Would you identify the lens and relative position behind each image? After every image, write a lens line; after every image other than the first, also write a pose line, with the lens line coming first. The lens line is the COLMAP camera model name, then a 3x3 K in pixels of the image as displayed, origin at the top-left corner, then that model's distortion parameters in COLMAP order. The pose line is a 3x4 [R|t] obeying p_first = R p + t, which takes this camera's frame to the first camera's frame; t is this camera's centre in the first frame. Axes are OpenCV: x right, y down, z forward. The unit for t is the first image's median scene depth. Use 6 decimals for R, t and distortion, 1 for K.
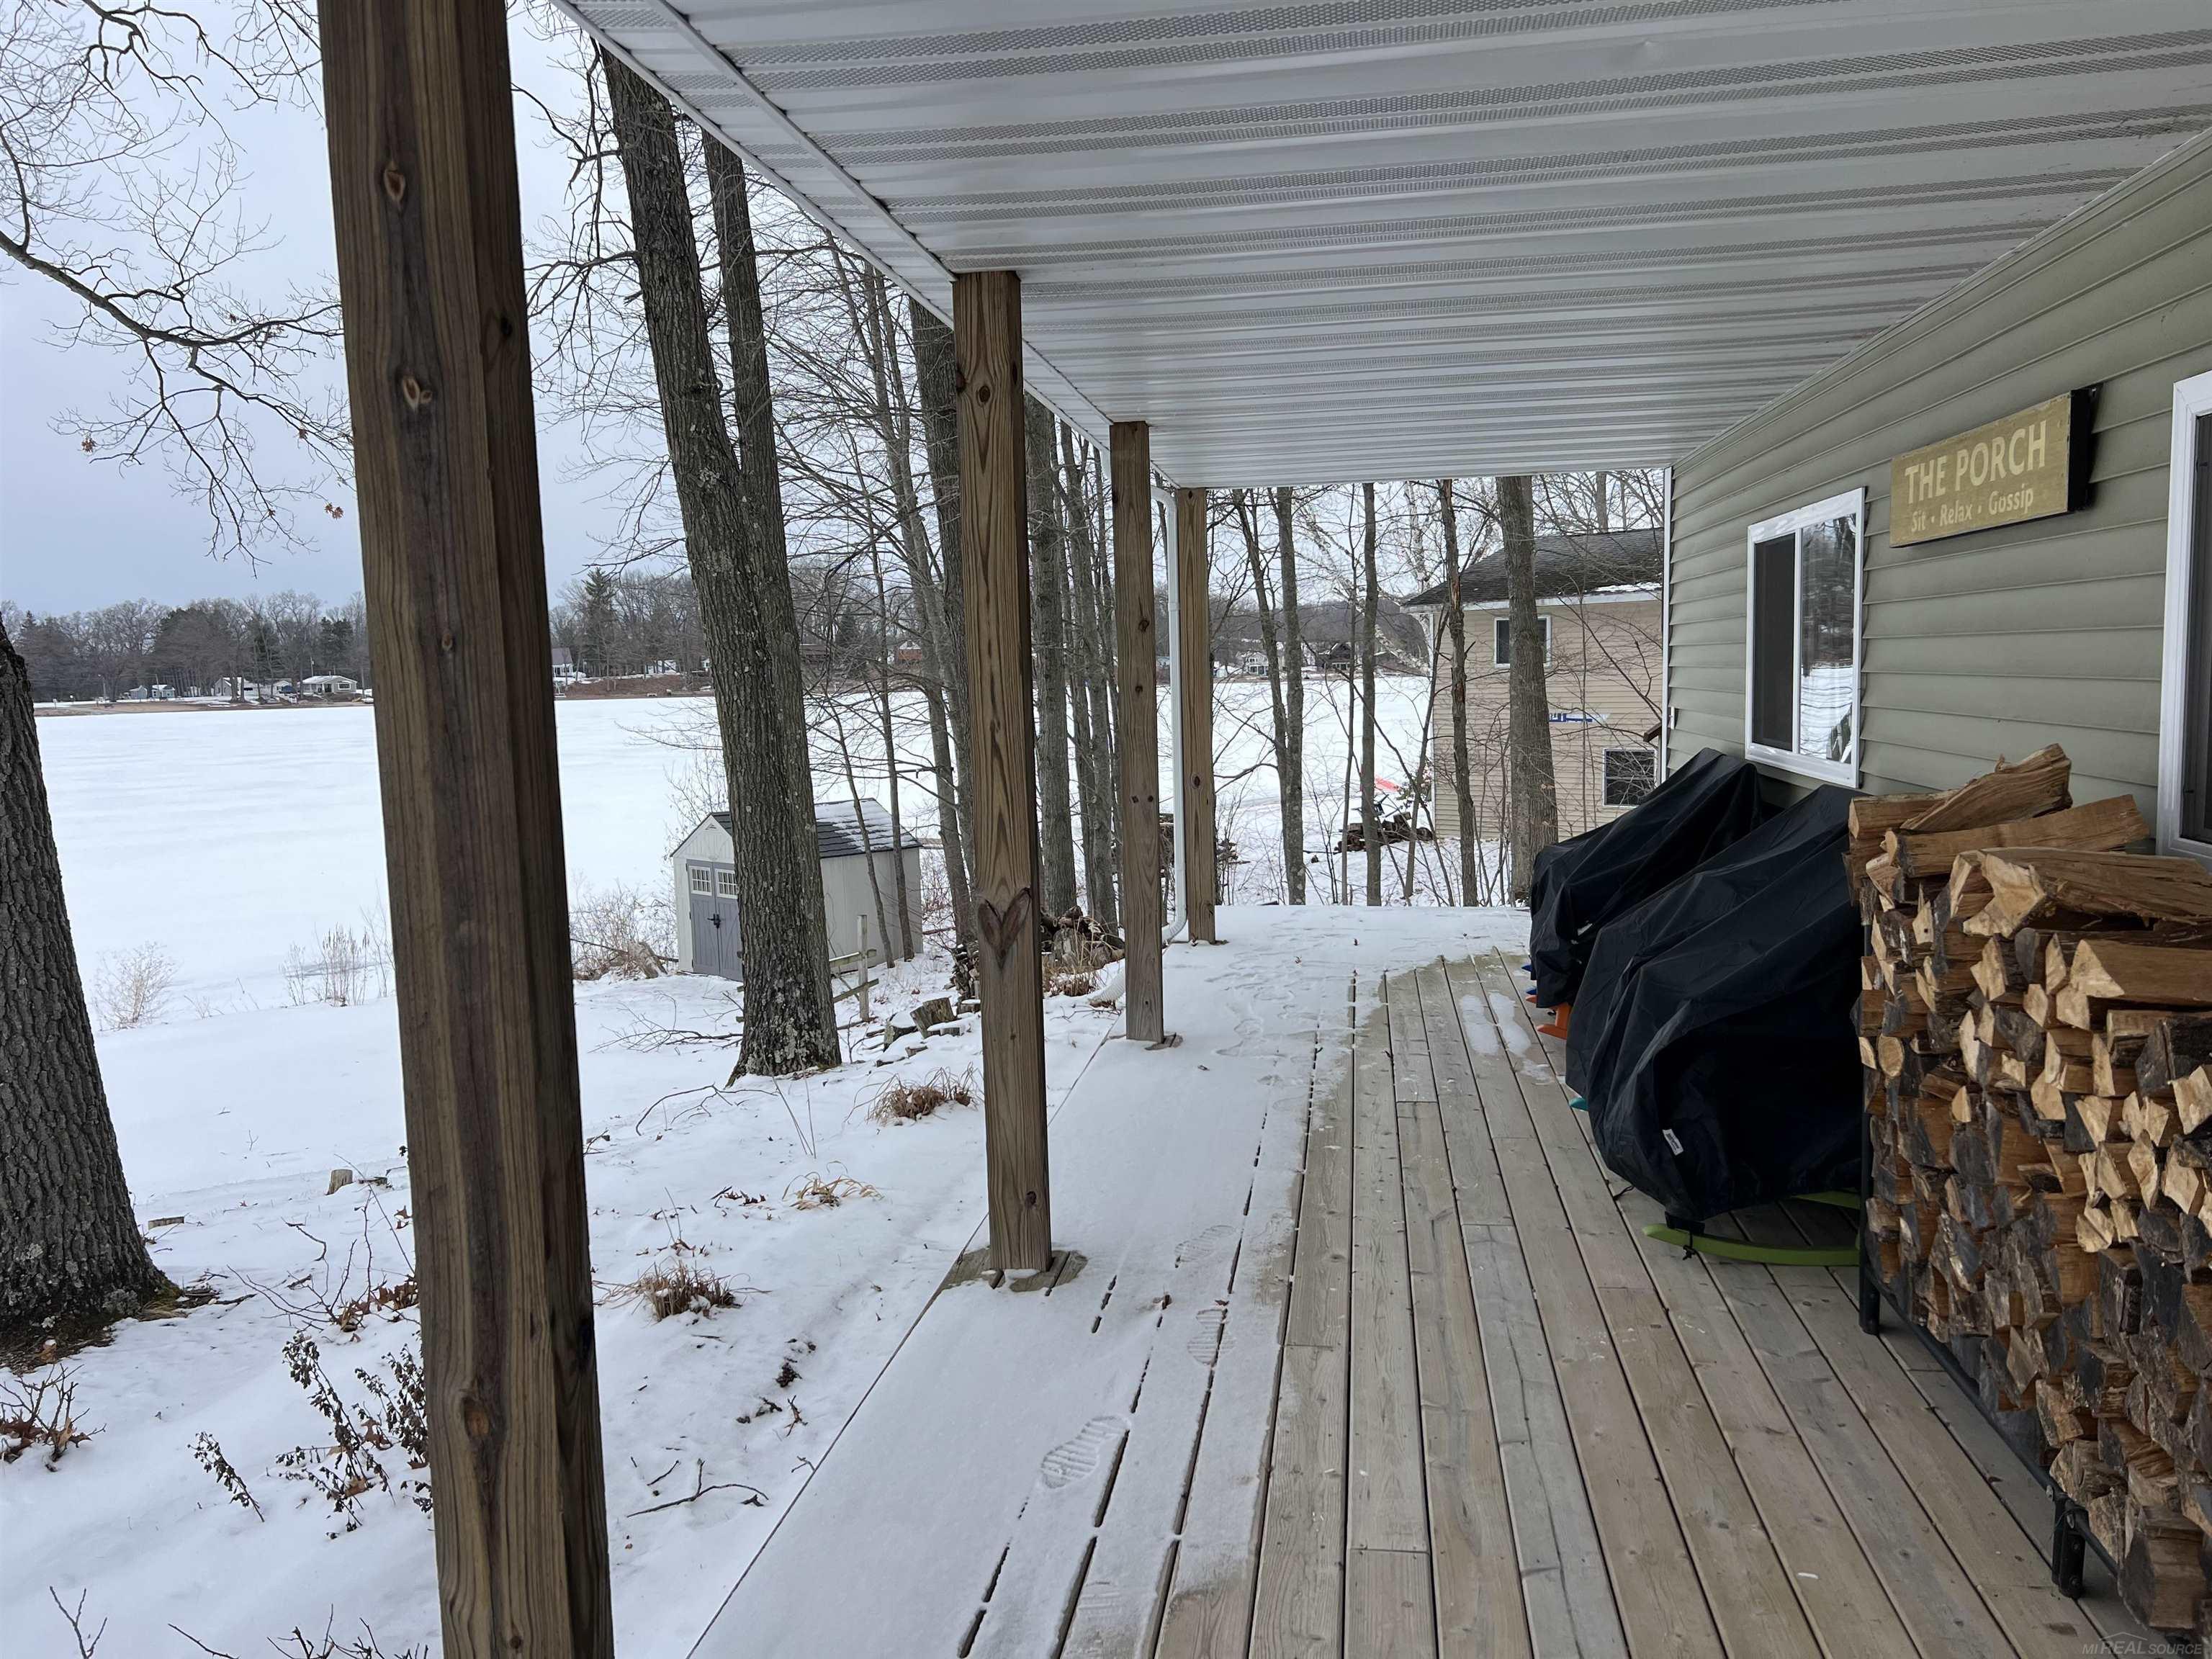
lens RADIAL K [[1654.6, 0, 1109.6], [0, 1654.6, 838.0], [0, 0, 1]] dist [0.064102, -0.070629]
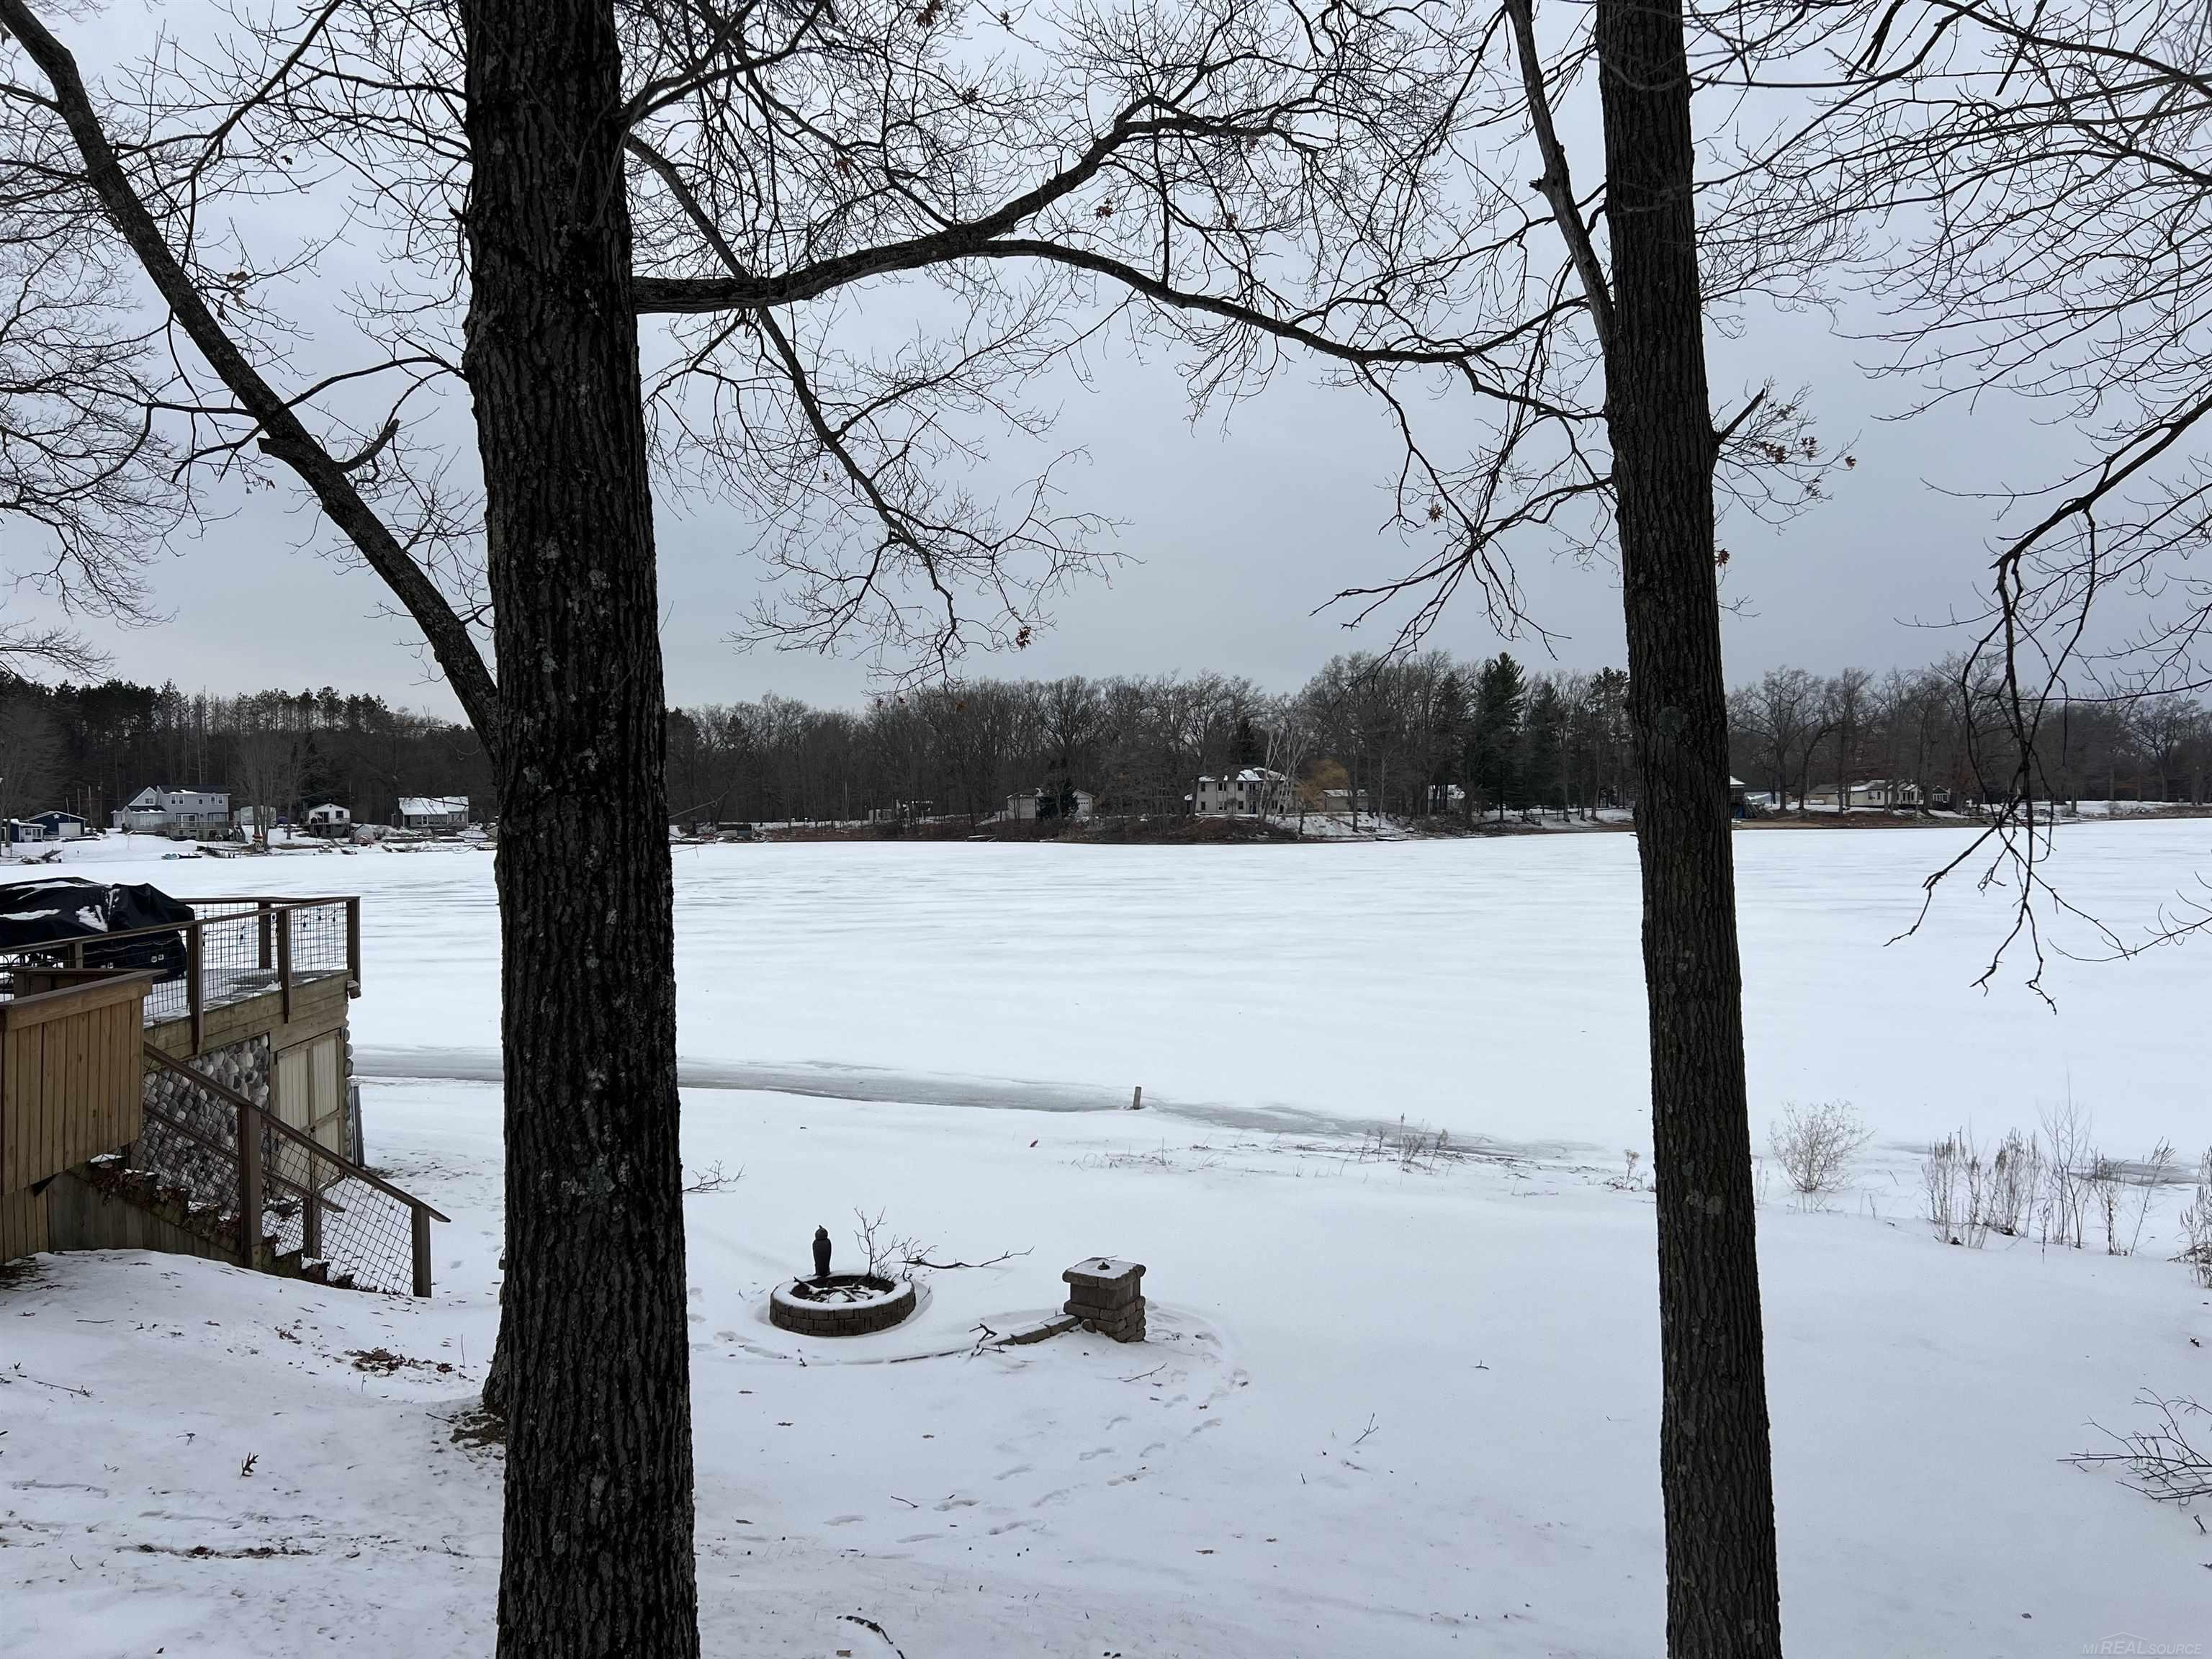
lens RADIAL K [[1654.6, 0, 1104.6], [0, 1654.6, 840.8], [0, 0, 1]] dist [0.064102, -0.070629]
pose [[0.373042, 0.037078, -0.927073, 0.174153], [-0.088425, 0.996074, 0.004256, -0.107695], [0.923591, 0.080389, 0.374856, 0.970201]]
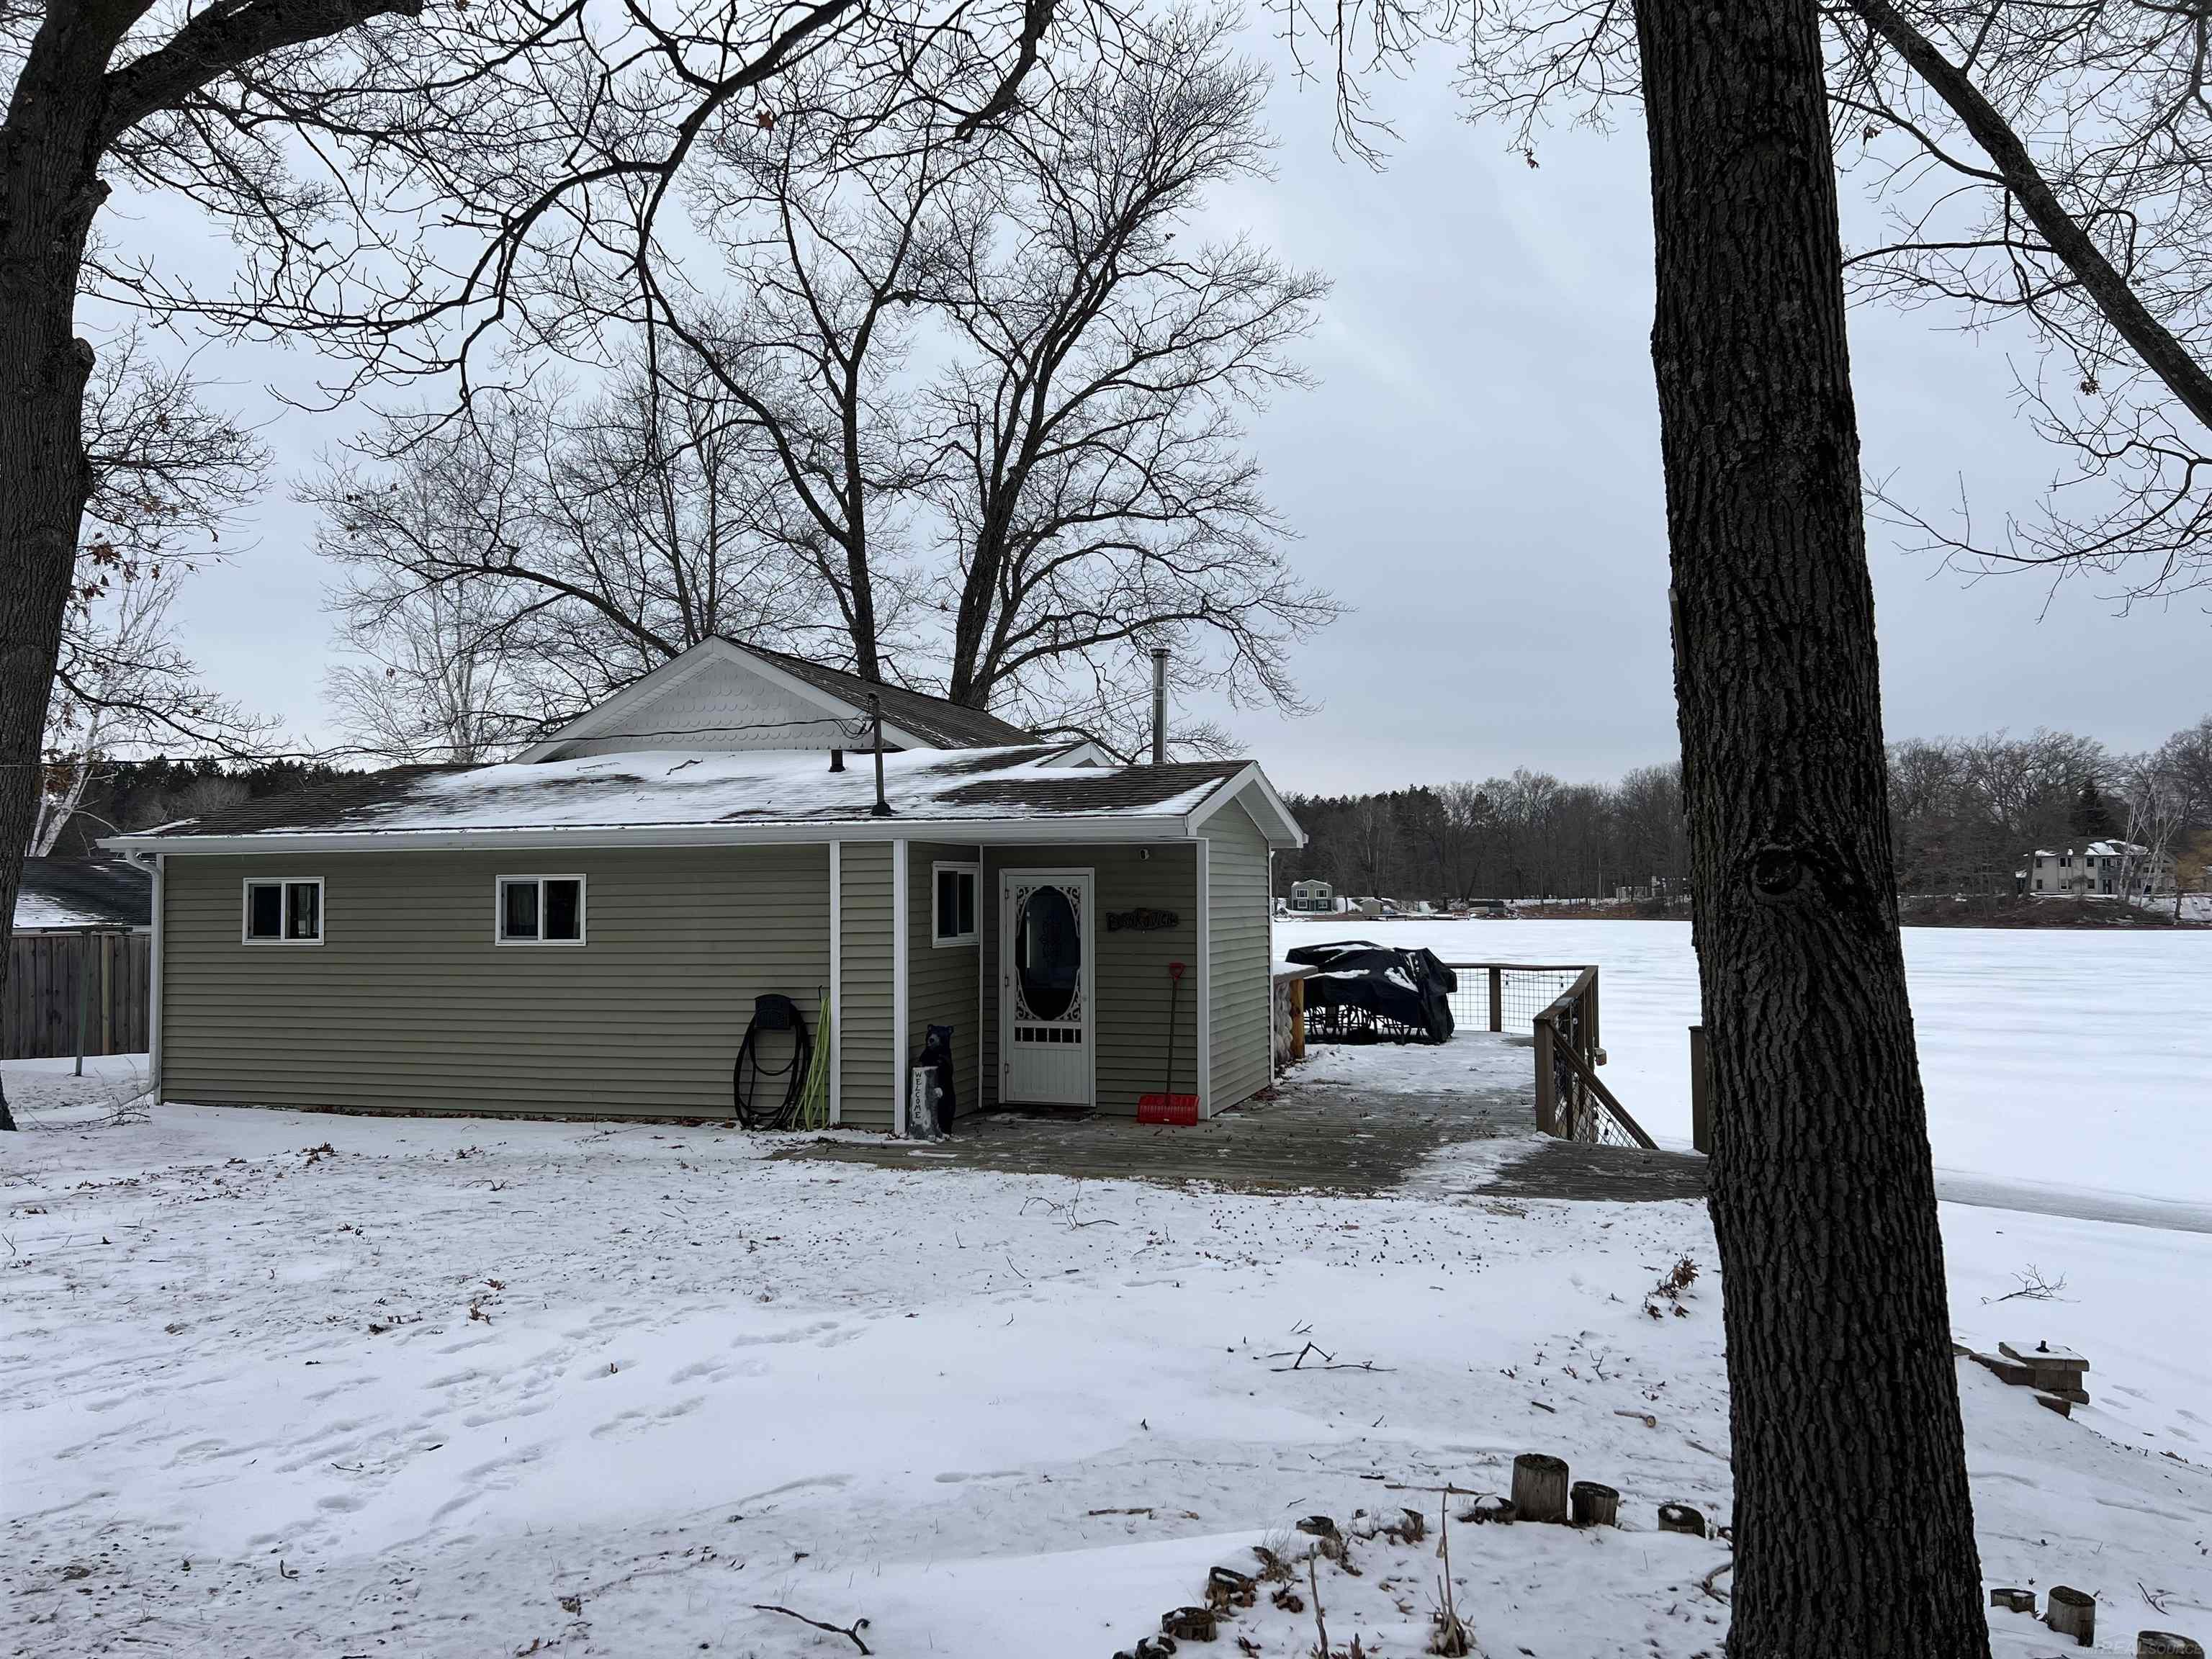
lens RADIAL K [[1654.6, 0, 1109.2], [0, 1654.6, 844.6], [0, 0, 1]] dist [0.064102, -0.070629]
pose [[-0.042643, -0.004705, -0.999079, 0.052307], [-0.091006, 0.995850, -0.000805, -0.039062], [0.994937, 0.090888, -0.042894, 0.316668]]
